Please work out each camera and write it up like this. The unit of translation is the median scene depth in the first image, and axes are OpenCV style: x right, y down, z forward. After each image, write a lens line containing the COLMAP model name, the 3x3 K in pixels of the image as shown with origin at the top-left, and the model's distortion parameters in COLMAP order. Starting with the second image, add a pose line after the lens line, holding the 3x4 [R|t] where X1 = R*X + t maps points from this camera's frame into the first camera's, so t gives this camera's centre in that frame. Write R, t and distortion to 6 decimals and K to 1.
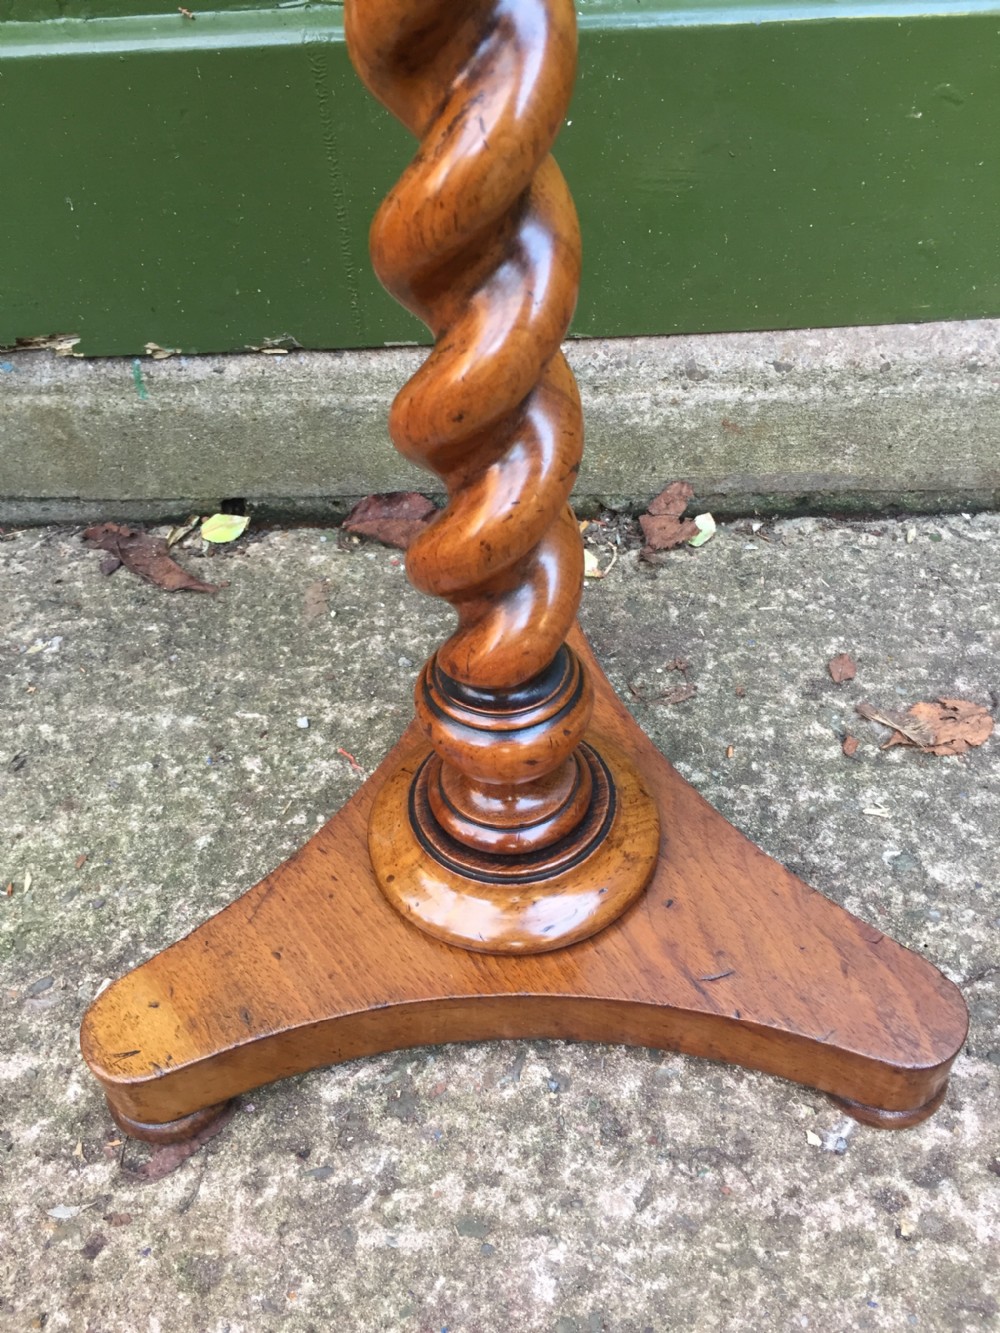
lens RADIAL K [[1141.5, 0, 505.2], [0, 1141.5, 676.2], [0, 0, 1]] dist [0.079524, -0.121213]
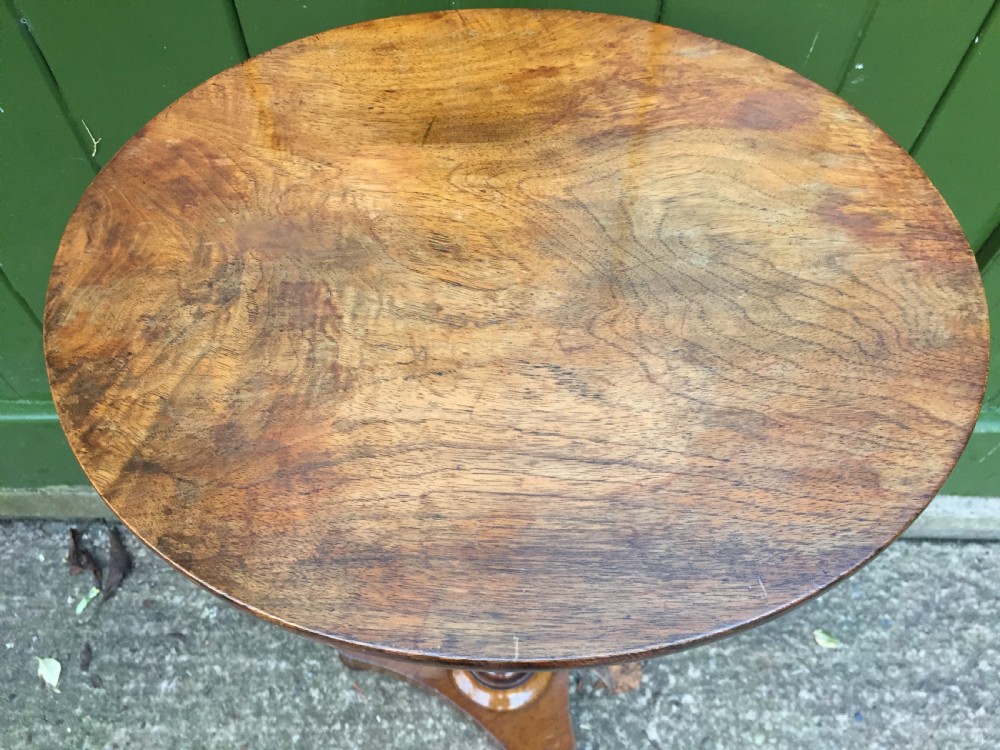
lens RADIAL K [[862.5, 0, 503.4], [0, 862.5, 365.9], [0, 0, 1]] dist [0.084441, -0.132843]
pose [[0.998284, 0.009727, 0.057750, 0.039630], [-0.022546, 0.973936, 0.225701, -0.896548], [-0.054050, -0.226615, 0.972484, -0.503725]]
